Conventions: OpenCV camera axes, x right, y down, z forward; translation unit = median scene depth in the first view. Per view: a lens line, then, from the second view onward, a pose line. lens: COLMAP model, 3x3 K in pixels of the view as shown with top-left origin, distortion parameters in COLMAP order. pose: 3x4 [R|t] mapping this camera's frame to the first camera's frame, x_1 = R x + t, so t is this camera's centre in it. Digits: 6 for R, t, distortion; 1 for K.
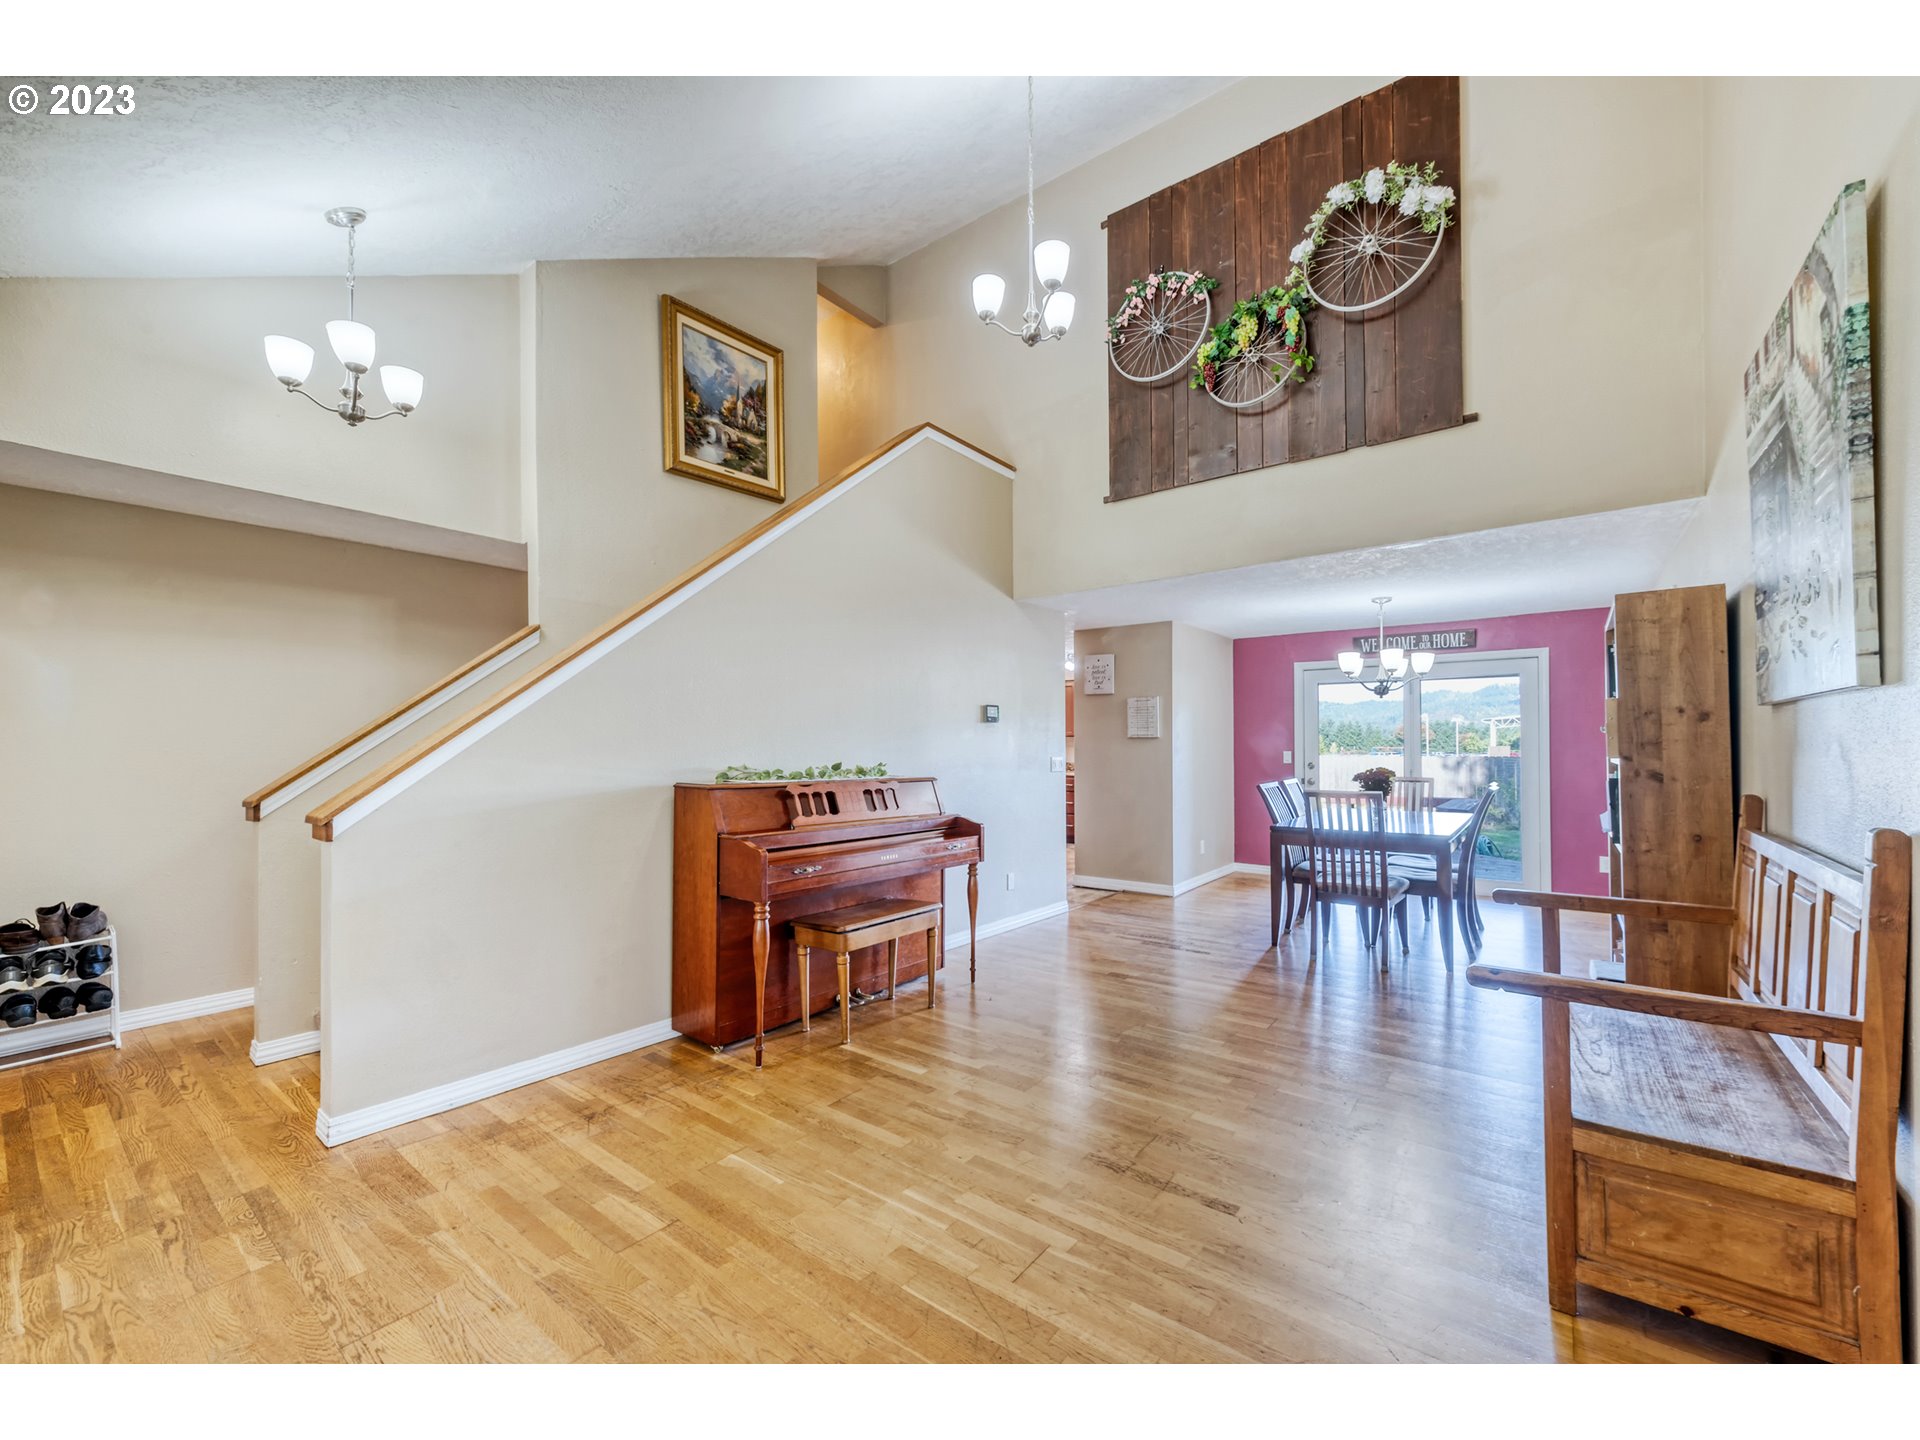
lens RADIAL K [[816.4, 0, 959.6], [0, 816.4, 716.2], [0, 0, 1]] dist [0.002290, -0.000130]
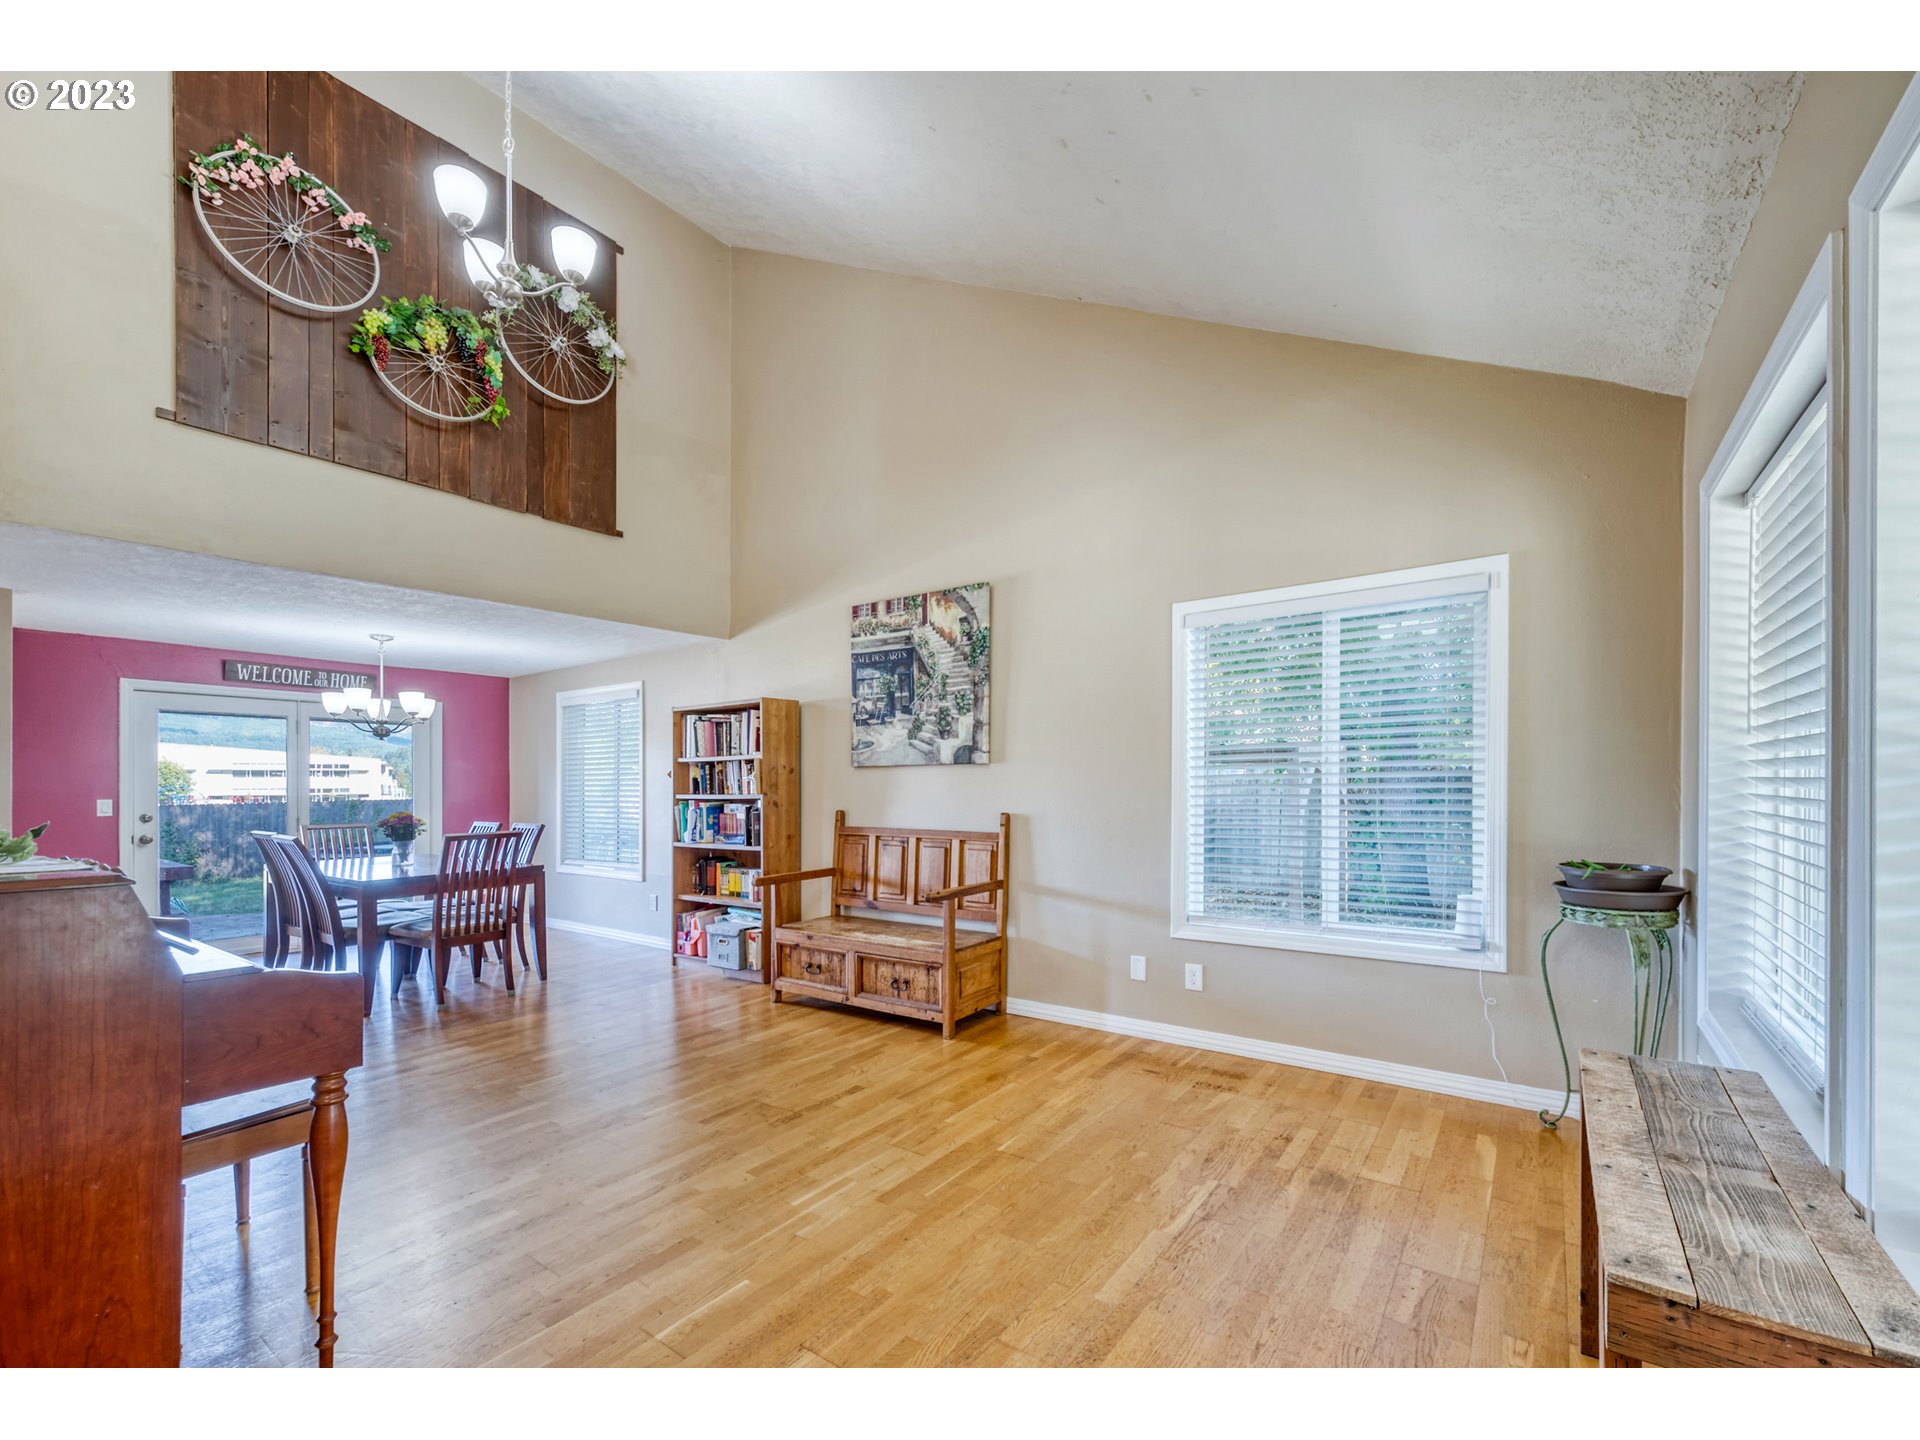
lens RADIAL K [[787.1, 0, 1021.6], [0, 787.1, 764.9], [0, 0, 1]] dist [0.000120, -0.000274]
pose [[-0.107443, 0.029027, 0.993787, -0.555530], [-0.027939, 0.999091, -0.032203, 0.018109], [-0.993819, -0.031226, -0.106534, 0.409910]]
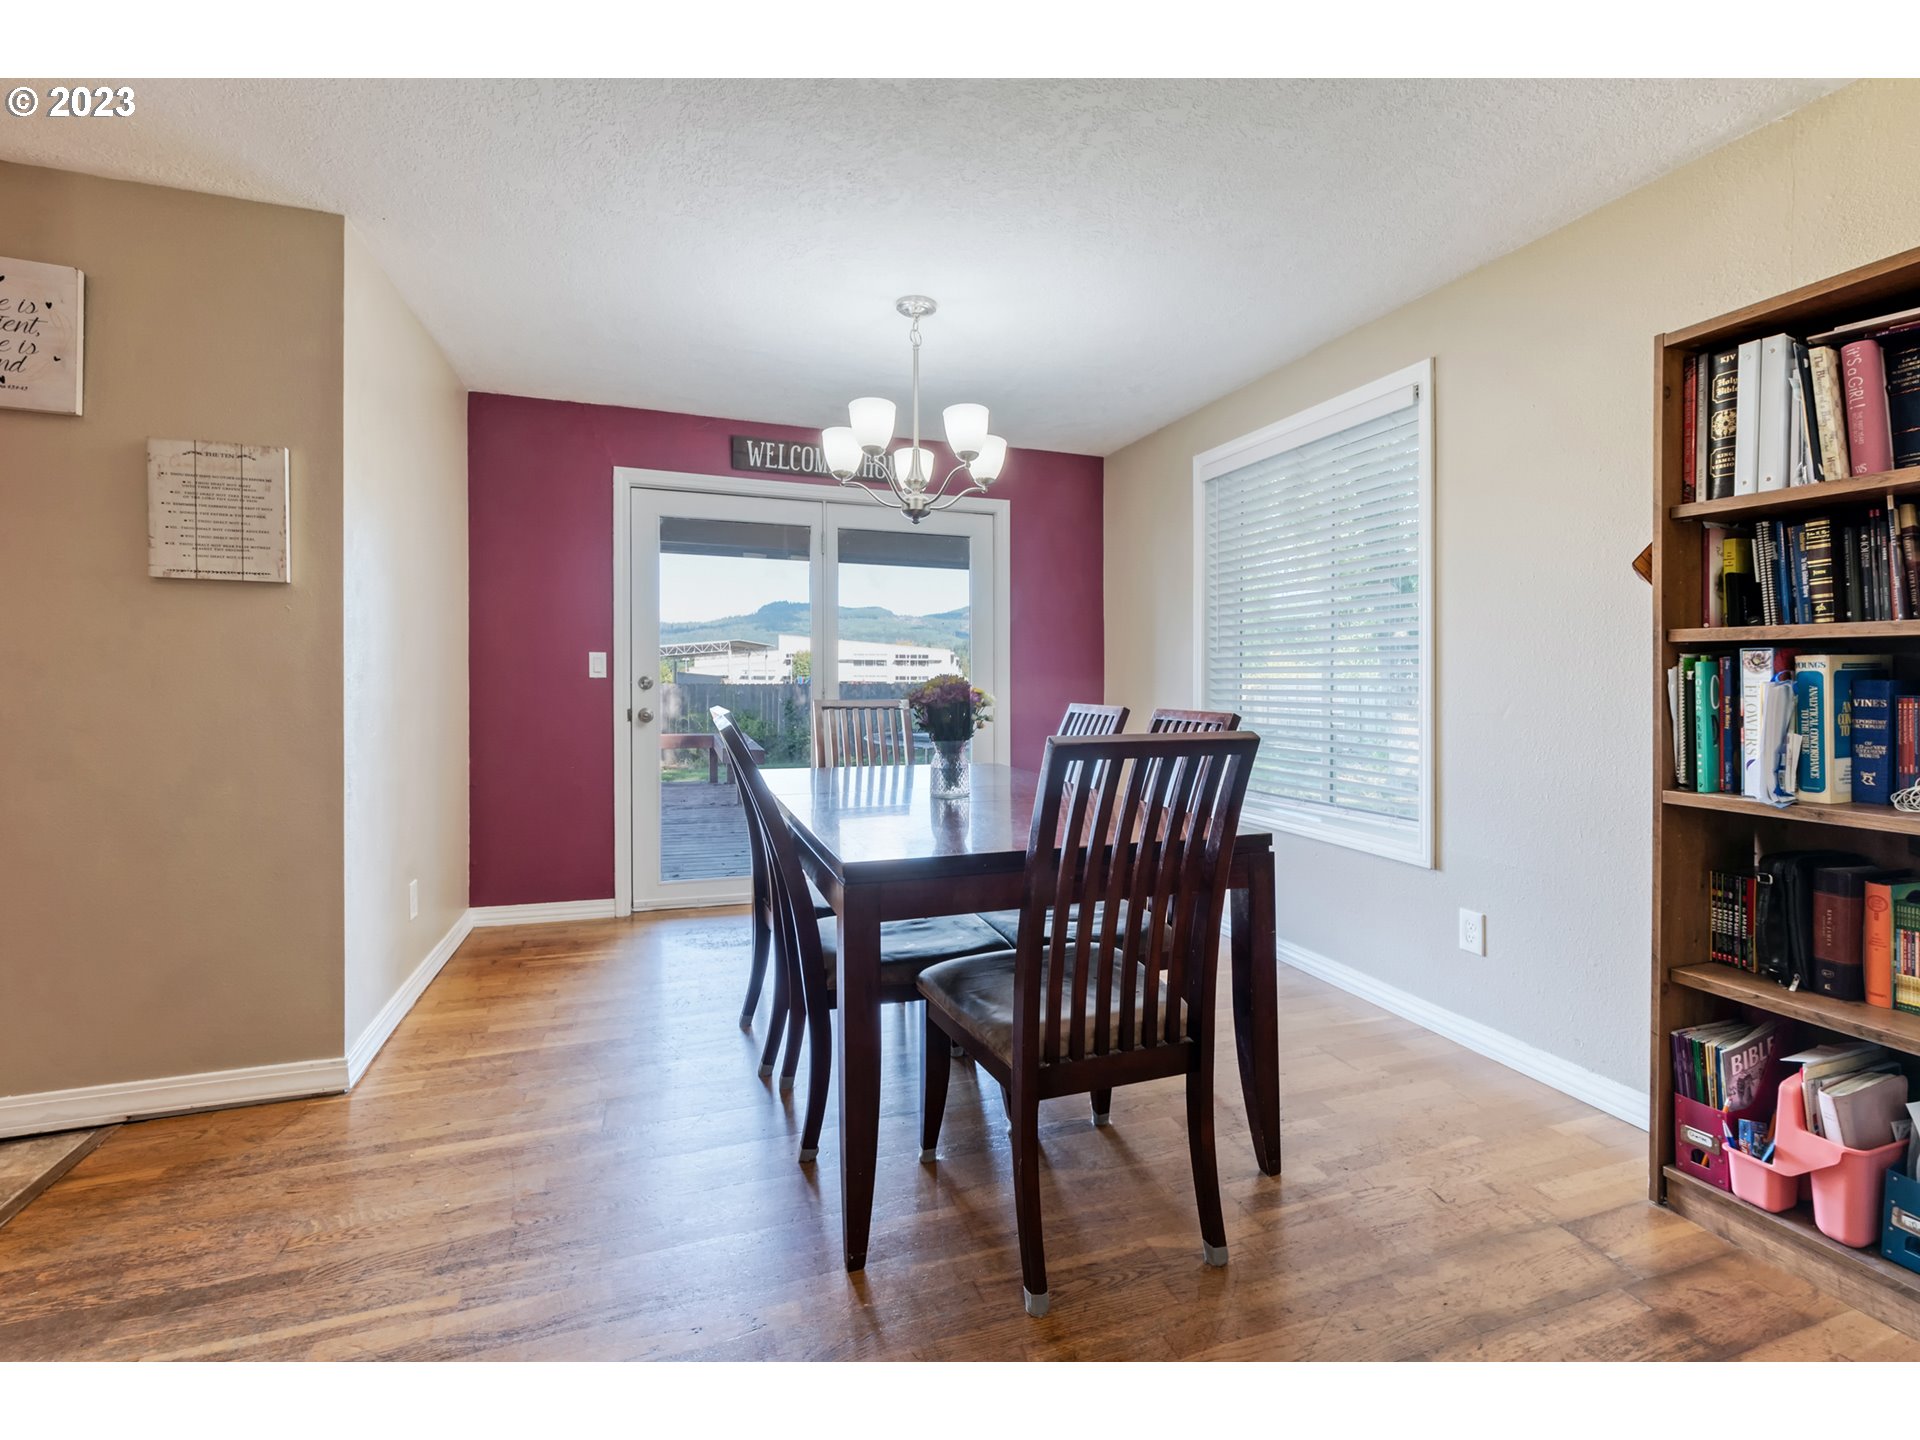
lens RADIAL K [[848.0, 0, 958.7], [0, 848.0, 690.3], [0, 0, 1]] dist [-0.001891, -0.000542]
pose [[0.538184, -0.003442, 0.842820, 0.152289], [-0.037290, 0.998915, 0.027890, 0.064442], [-0.842002, -0.046438, 0.537472, 0.838971]]
